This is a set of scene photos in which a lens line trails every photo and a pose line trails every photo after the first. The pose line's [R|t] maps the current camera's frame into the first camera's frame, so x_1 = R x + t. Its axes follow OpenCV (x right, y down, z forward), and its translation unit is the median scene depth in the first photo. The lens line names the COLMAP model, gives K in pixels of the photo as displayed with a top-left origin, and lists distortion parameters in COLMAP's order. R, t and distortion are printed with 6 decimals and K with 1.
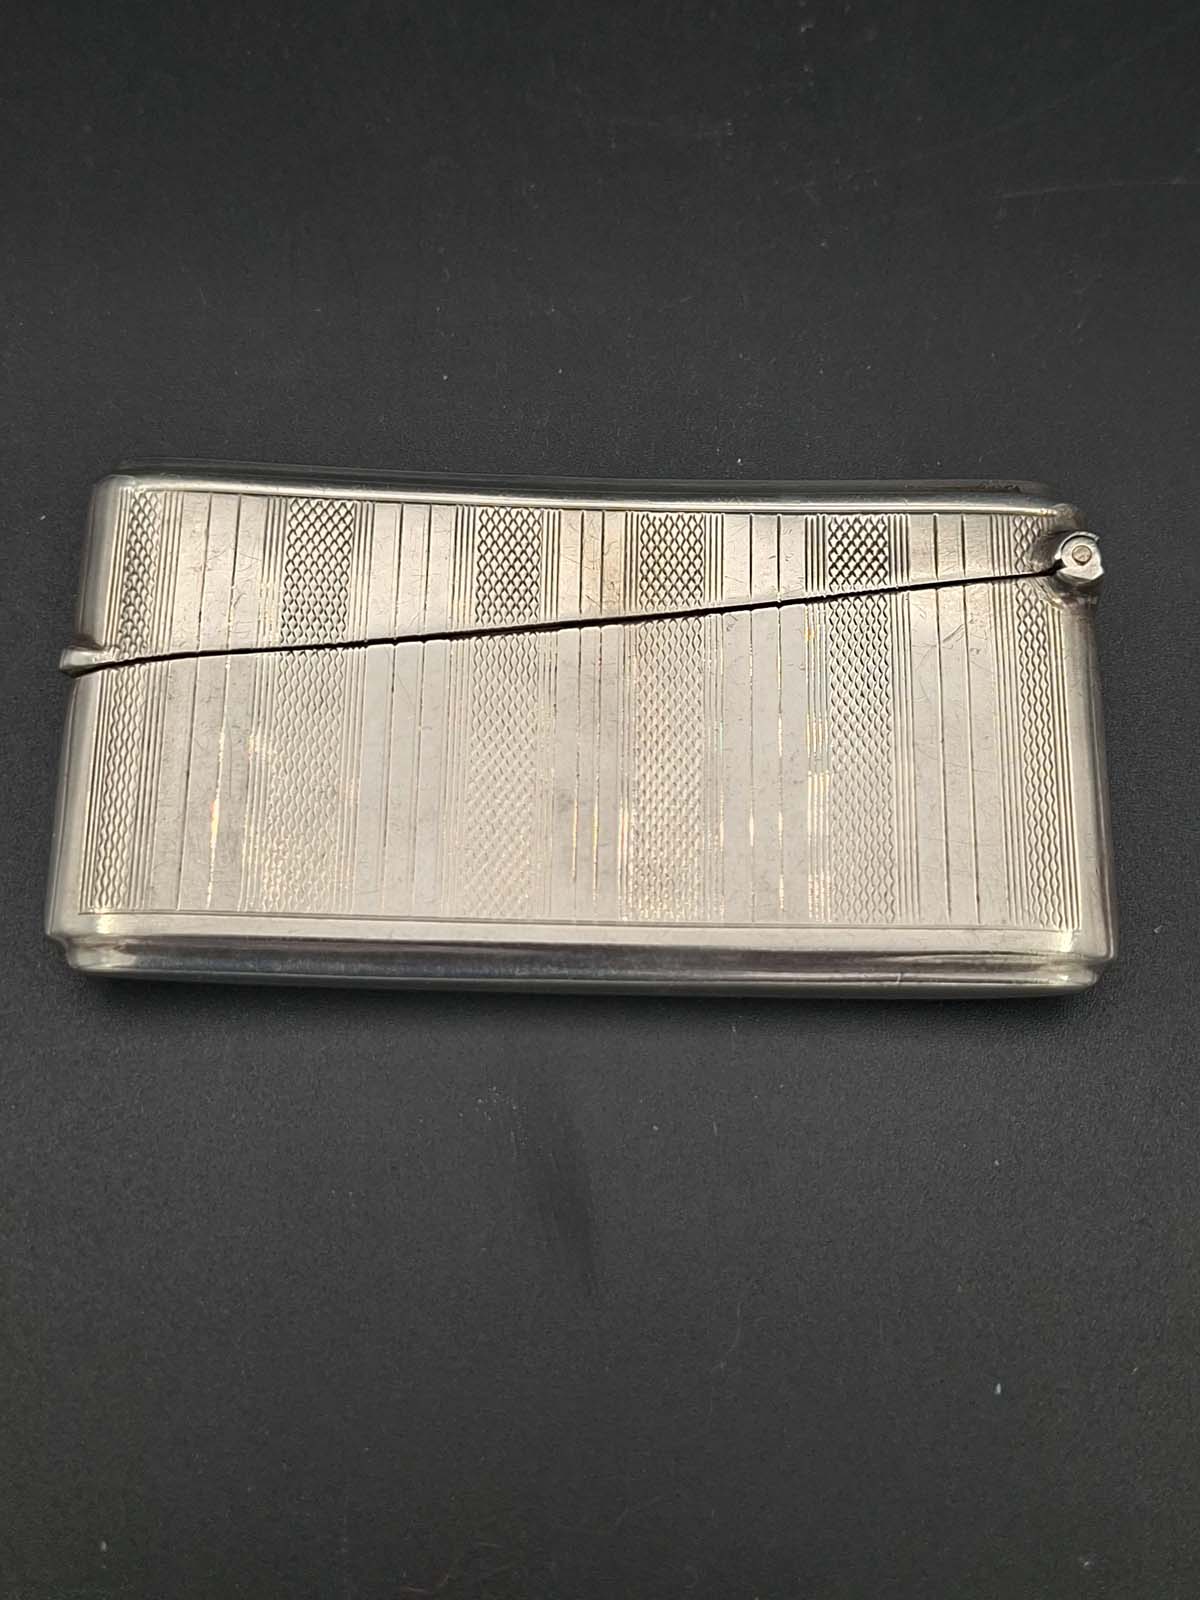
lens RADIAL K [[2247.1, 0, 600.0], [0, 2247.1, 800.0], [0, 0, 1]] dist [0.179168, -0.474377]
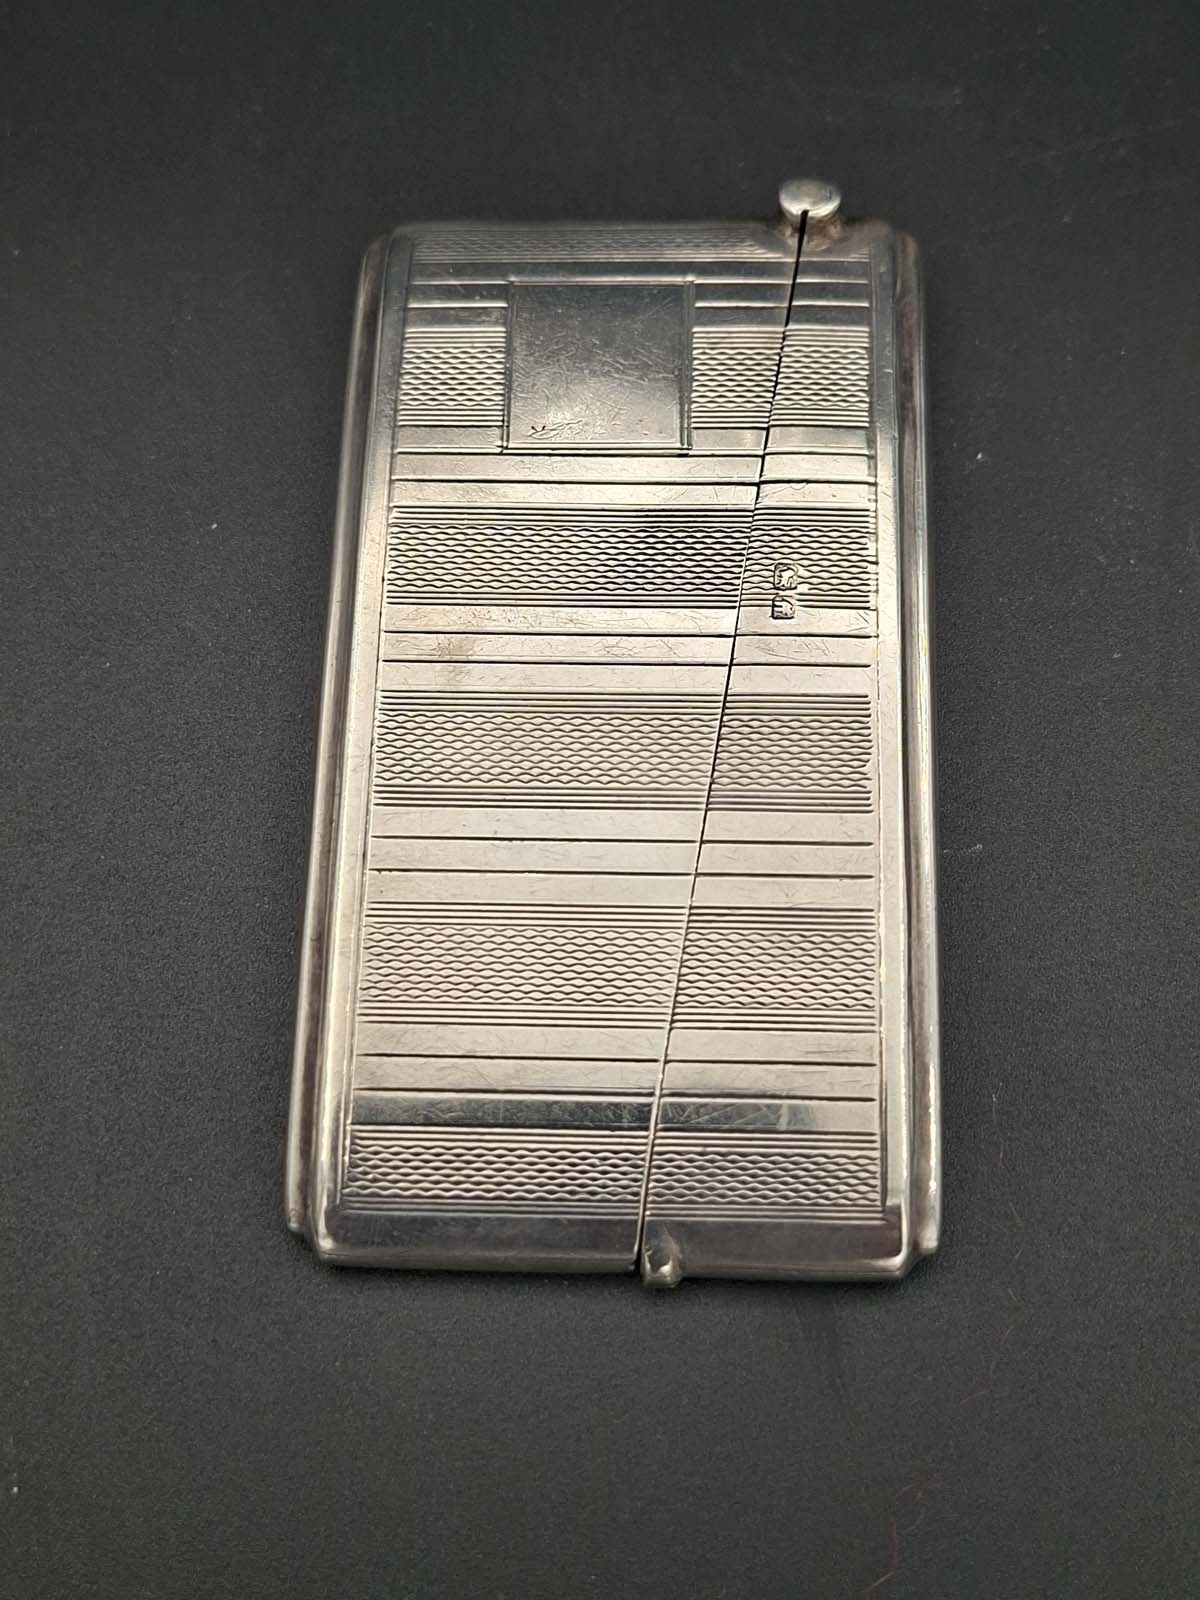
lens RADIAL K [[2247.1, 0, 600.0], [0, 2247.1, 800.0], [0, 0, 1]] dist [0.179168, -0.474377]
pose [[0.994695, -0.028765, -0.098767, -0.003634], [0.022206, 0.997515, -0.066871, 0.045222], [0.100445, 0.064323, 0.992861, 0.107023]]
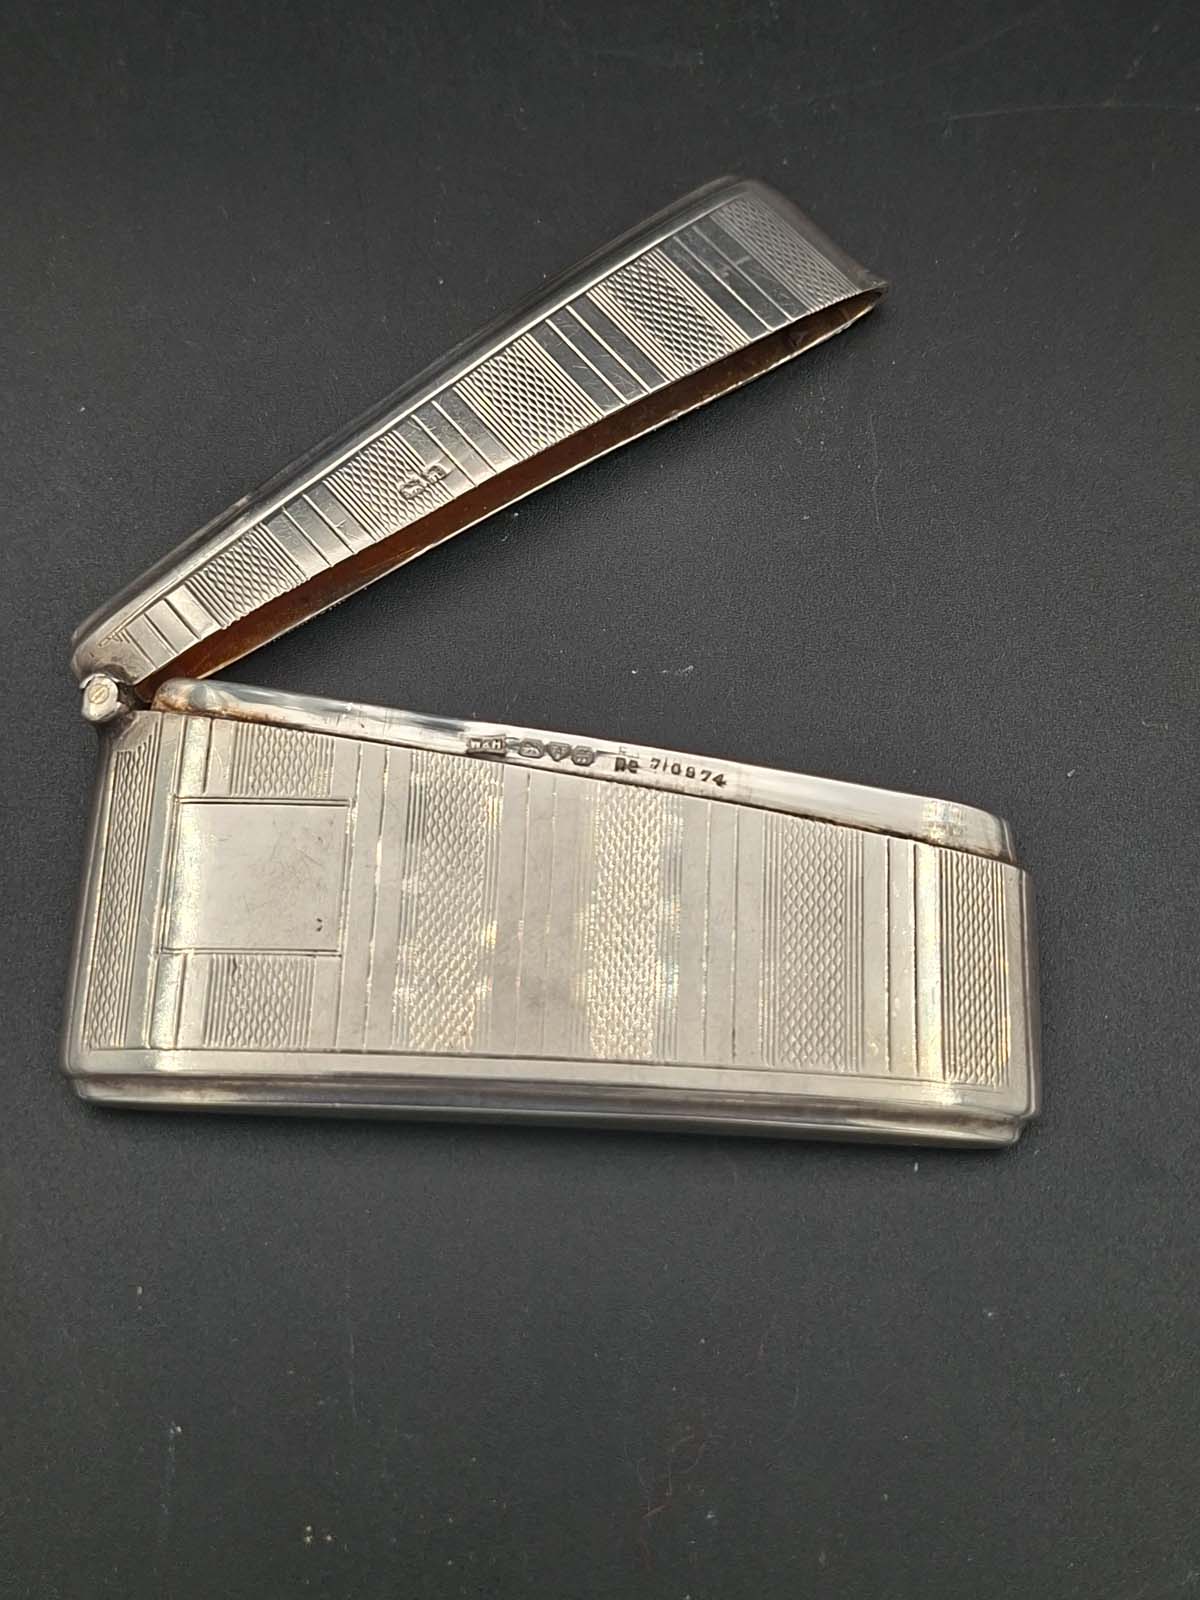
lens RADIAL K [[2247.1, 0, 600.0], [0, 2247.1, 800.0], [0, 0, 1]] dist [0.179168, -0.474377]
pose [[0.999890, 0.013657, 0.005870, 0.005848], [-0.014226, 0.993665, 0.111480, -0.054294], [-0.004311, -0.111552, 0.993749, -0.123511]]
